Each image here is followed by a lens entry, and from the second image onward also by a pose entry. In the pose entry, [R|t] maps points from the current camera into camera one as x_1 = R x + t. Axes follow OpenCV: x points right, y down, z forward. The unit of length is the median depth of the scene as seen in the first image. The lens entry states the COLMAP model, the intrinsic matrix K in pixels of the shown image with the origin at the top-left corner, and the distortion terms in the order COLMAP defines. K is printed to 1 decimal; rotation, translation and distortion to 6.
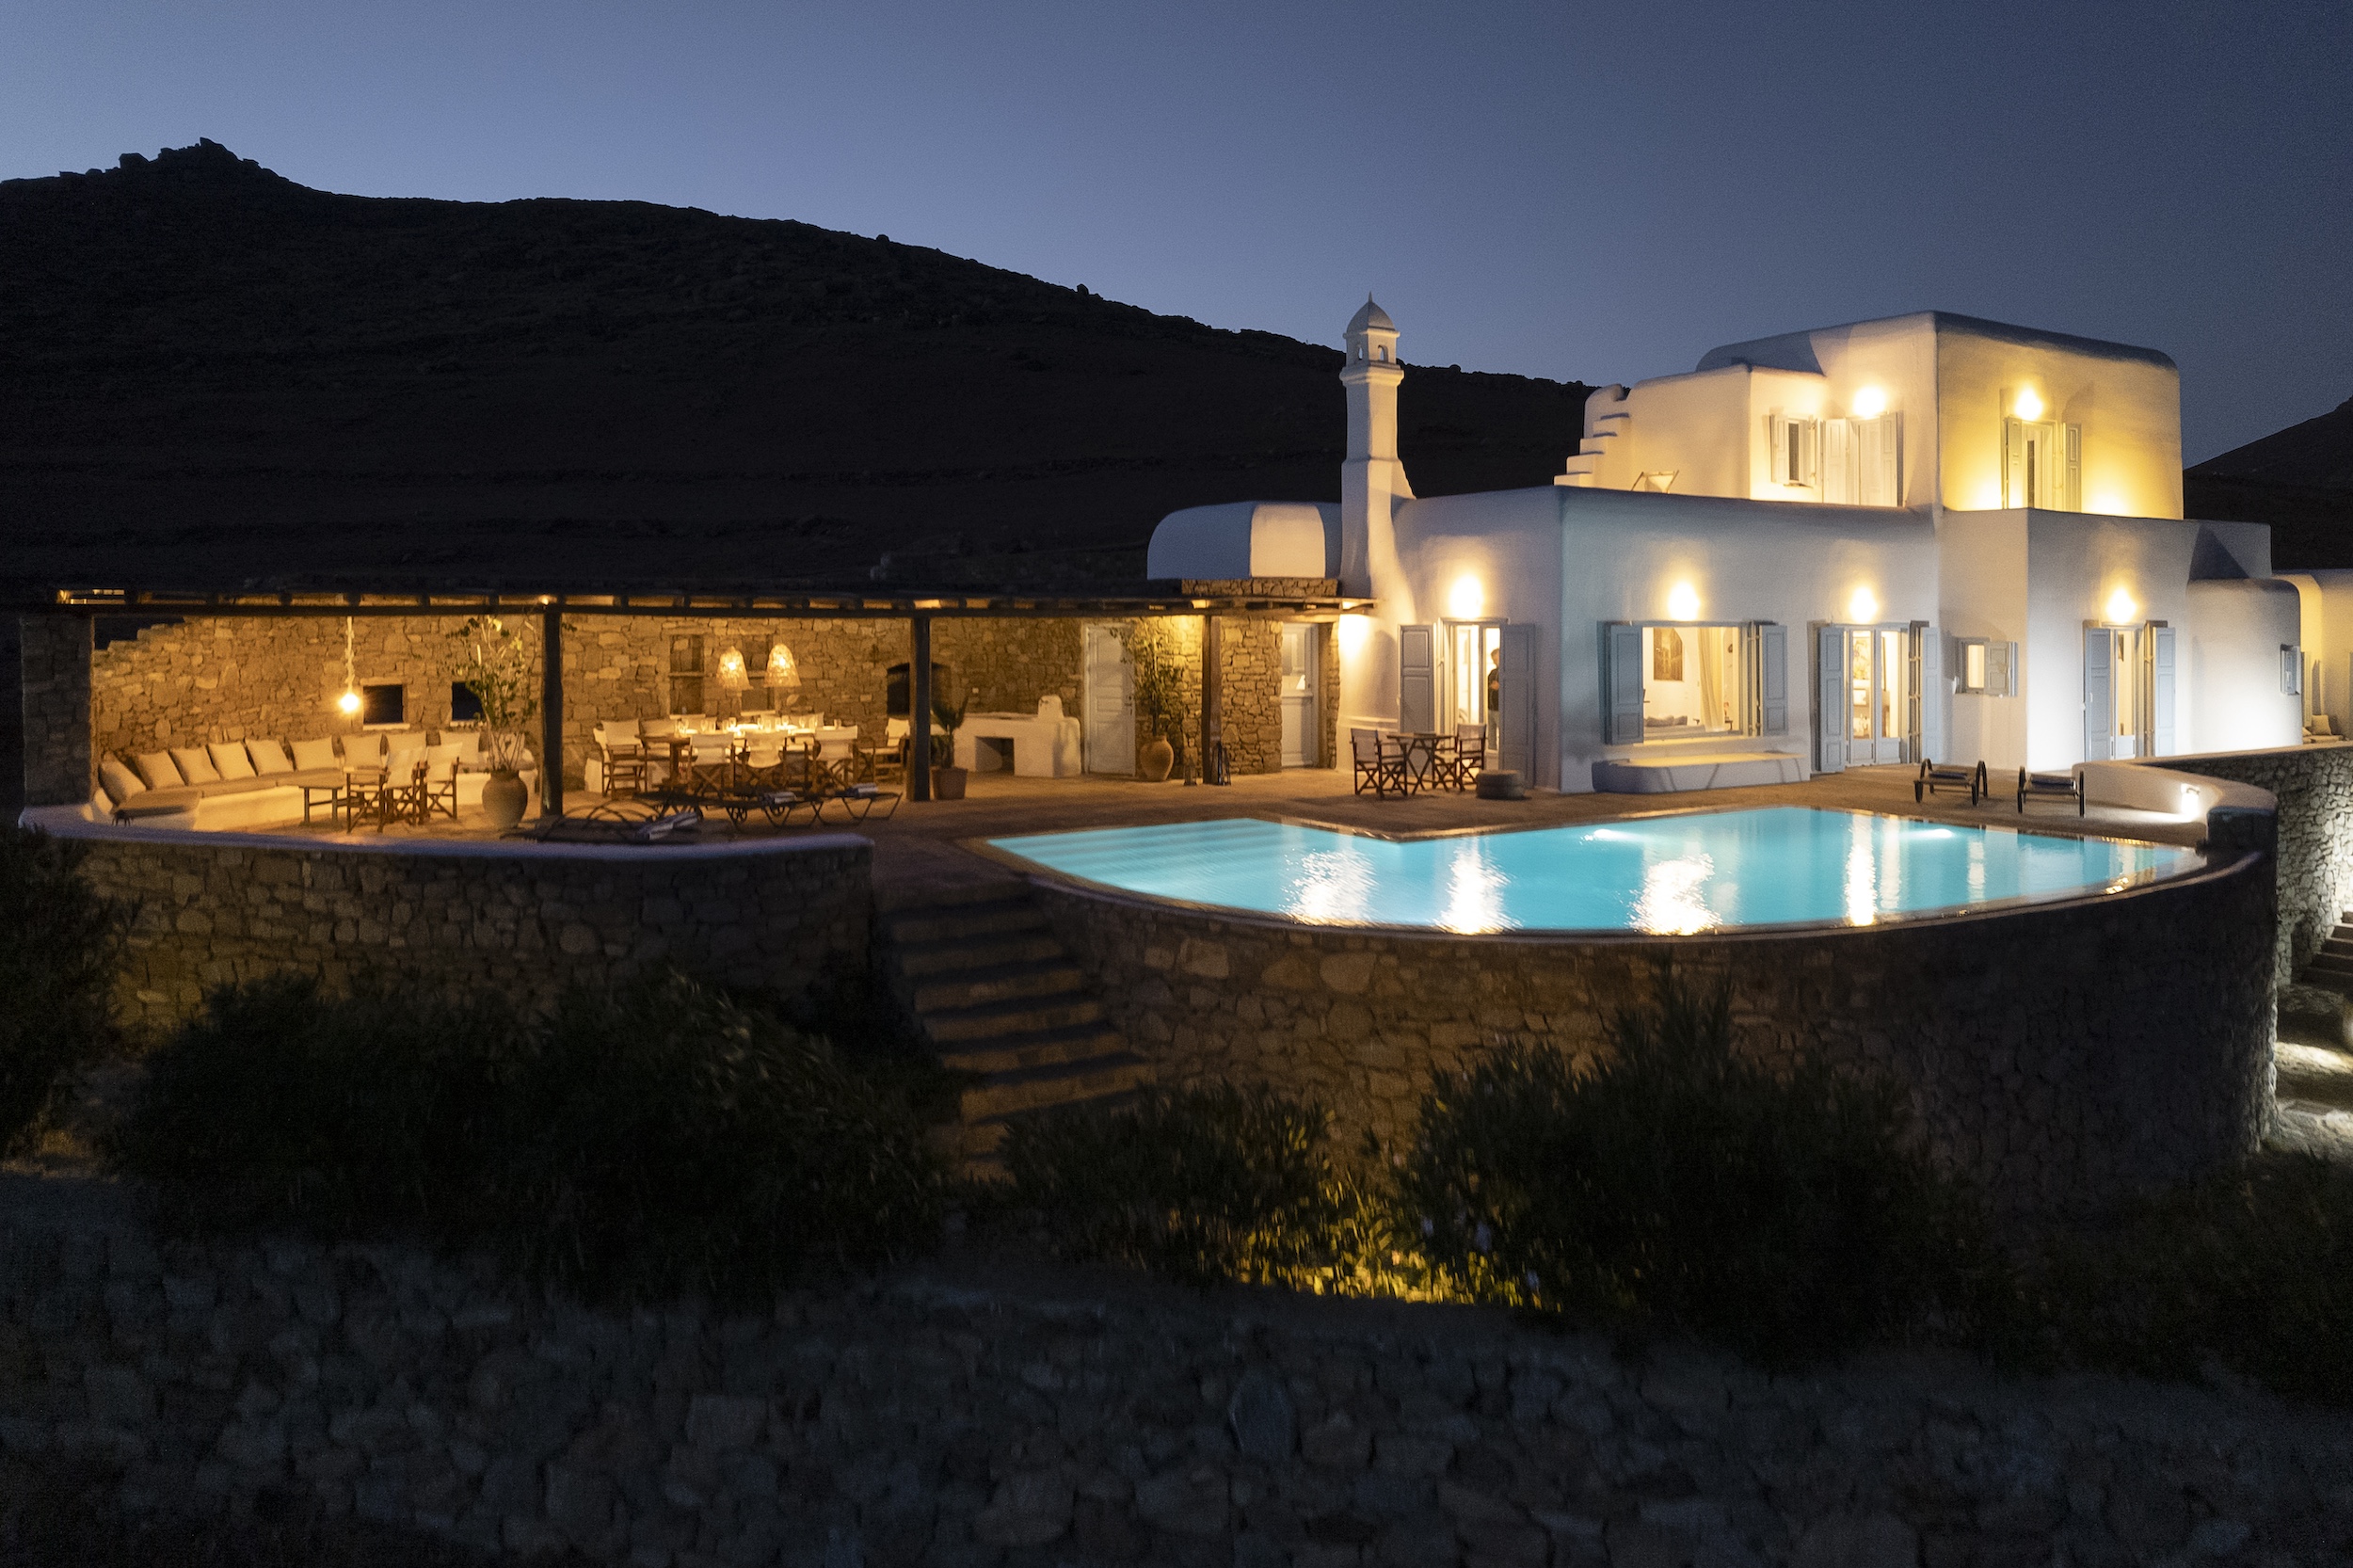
lens RADIAL K [[1601.2, 0, 1308.3], [0, 1601.2, 773.3], [0, 0, 1]] dist [0.000176, 0.001712]
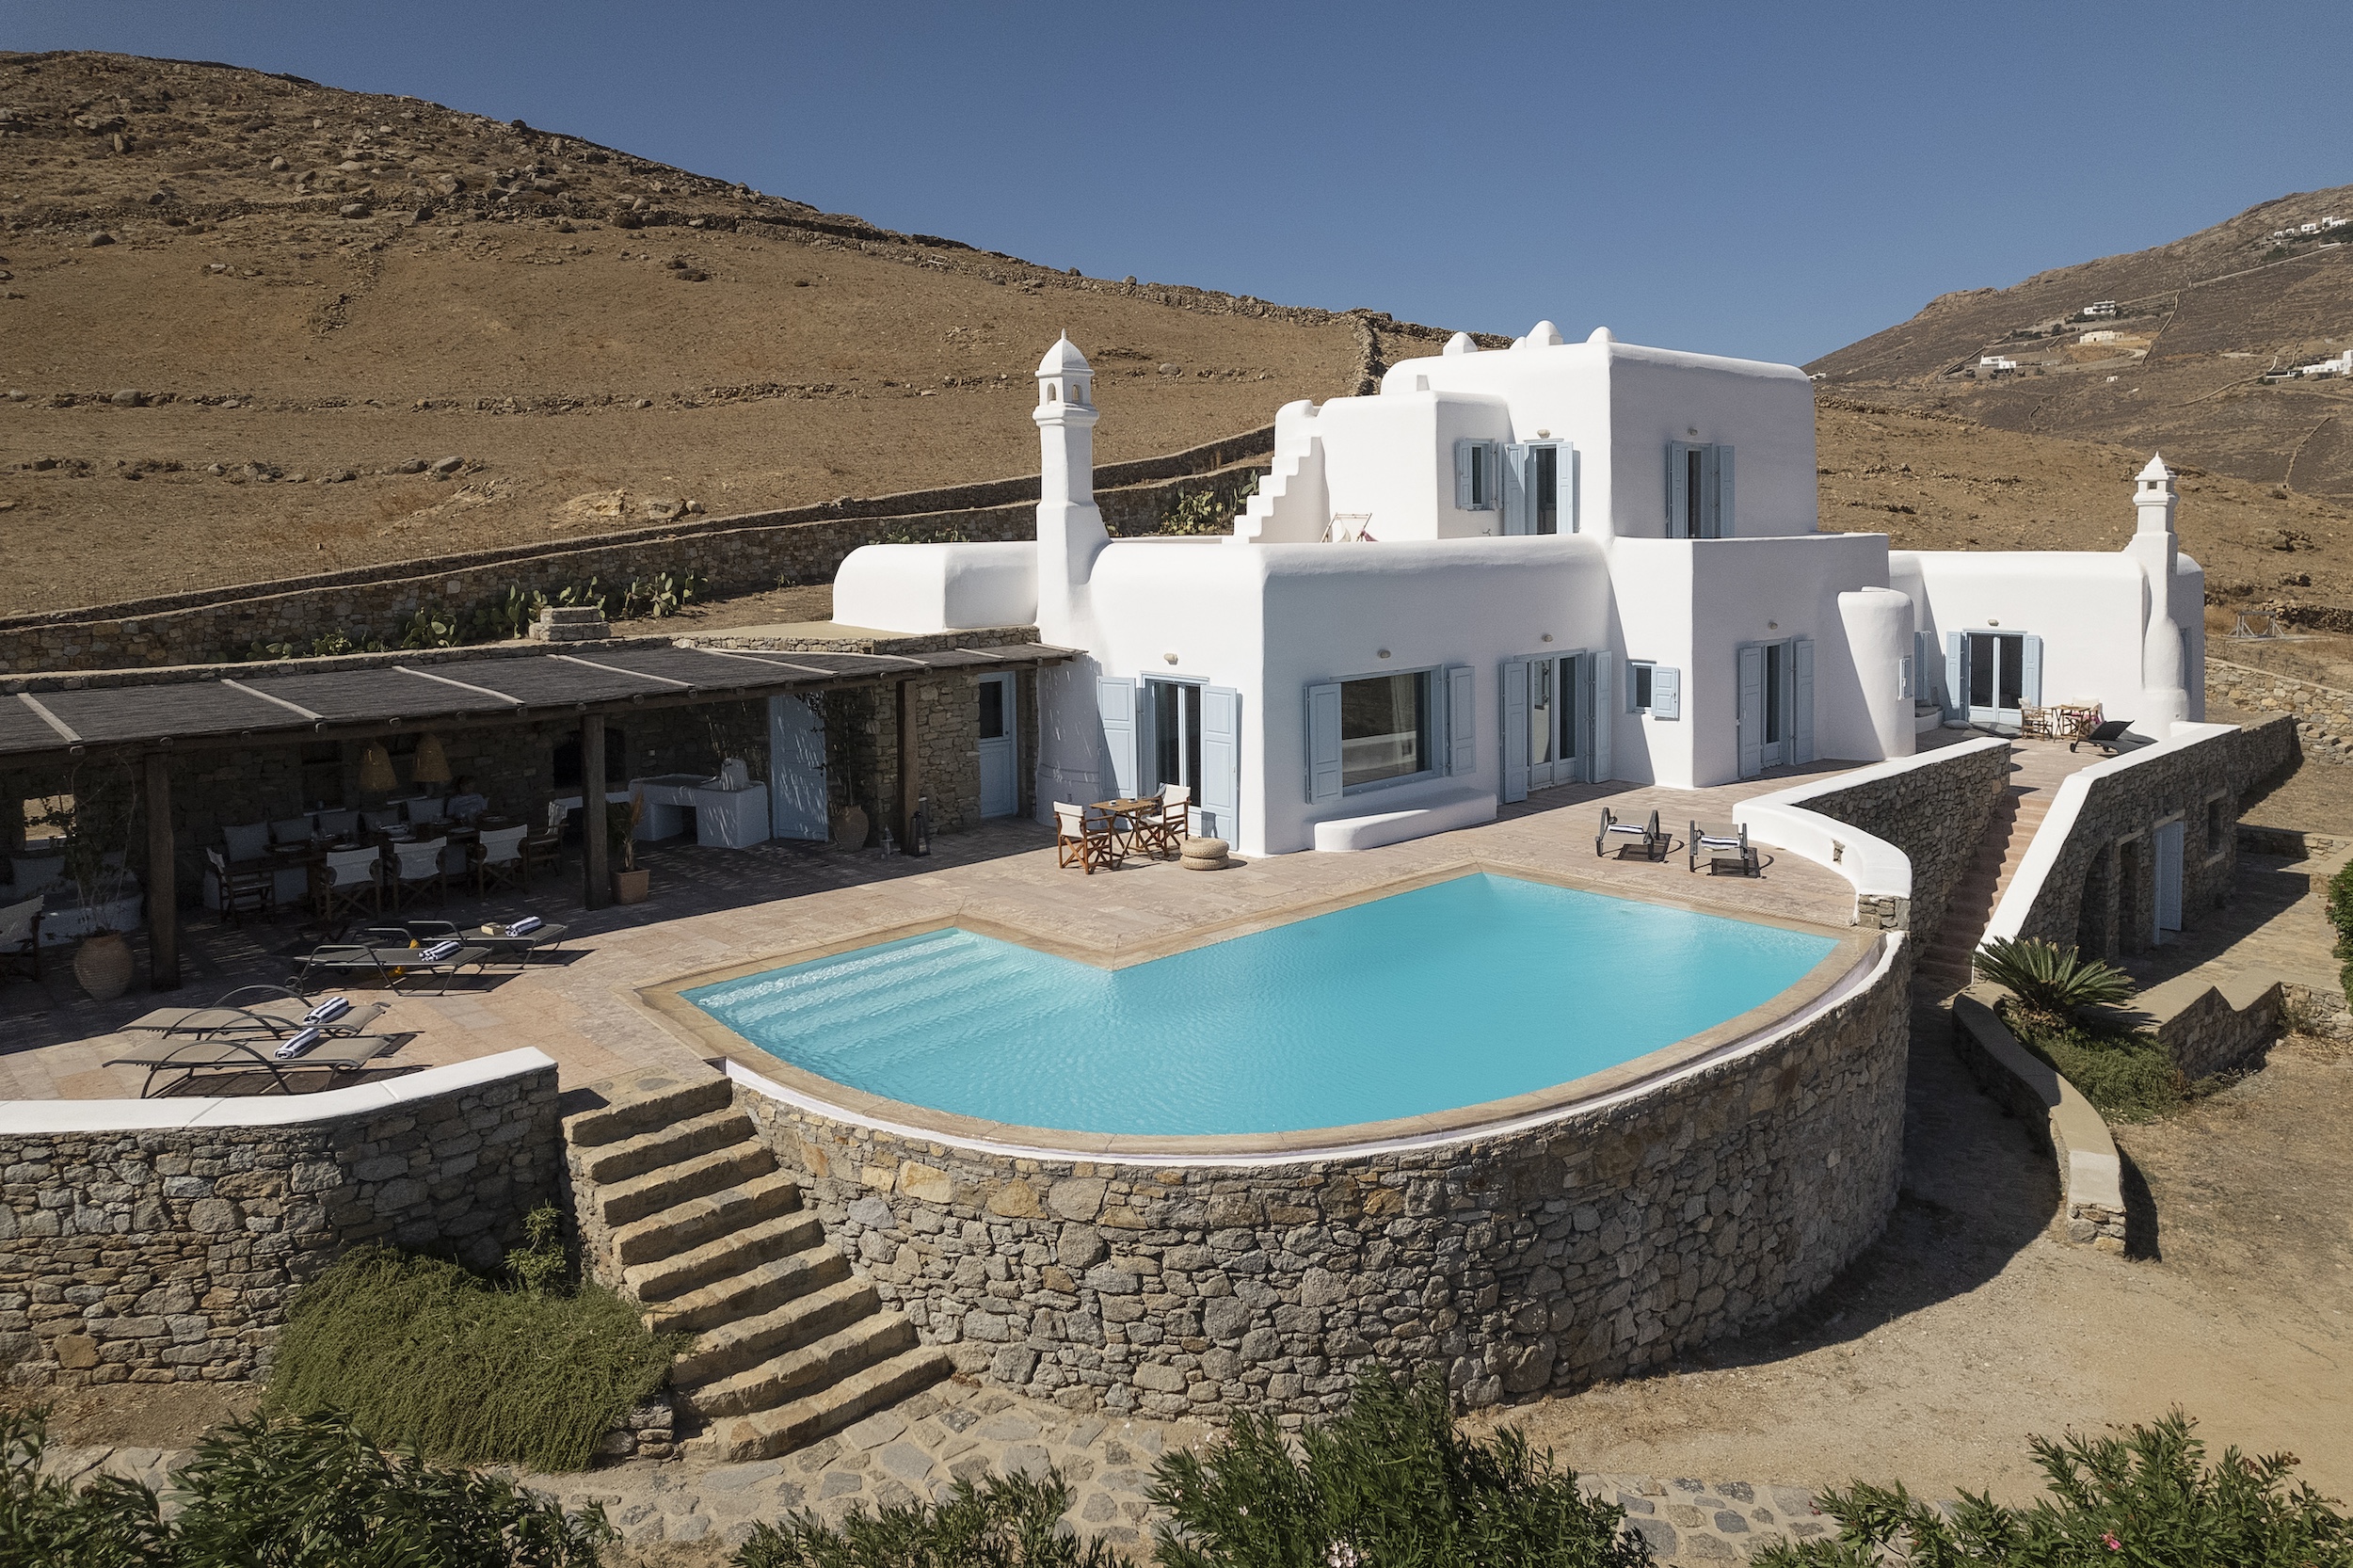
lens RADIAL K [[1593.7, 0, 1290.9], [0, 1593.7, 788.8], [0, 0, 1]] dist [-0.067027, 0.087142]
pose [[0.982952, -0.024820, 0.182178, -0.015384], [0.015755, 0.998572, 0.051038, -0.154855], [-0.183185, -0.047298, 0.981940, 0.030599]]
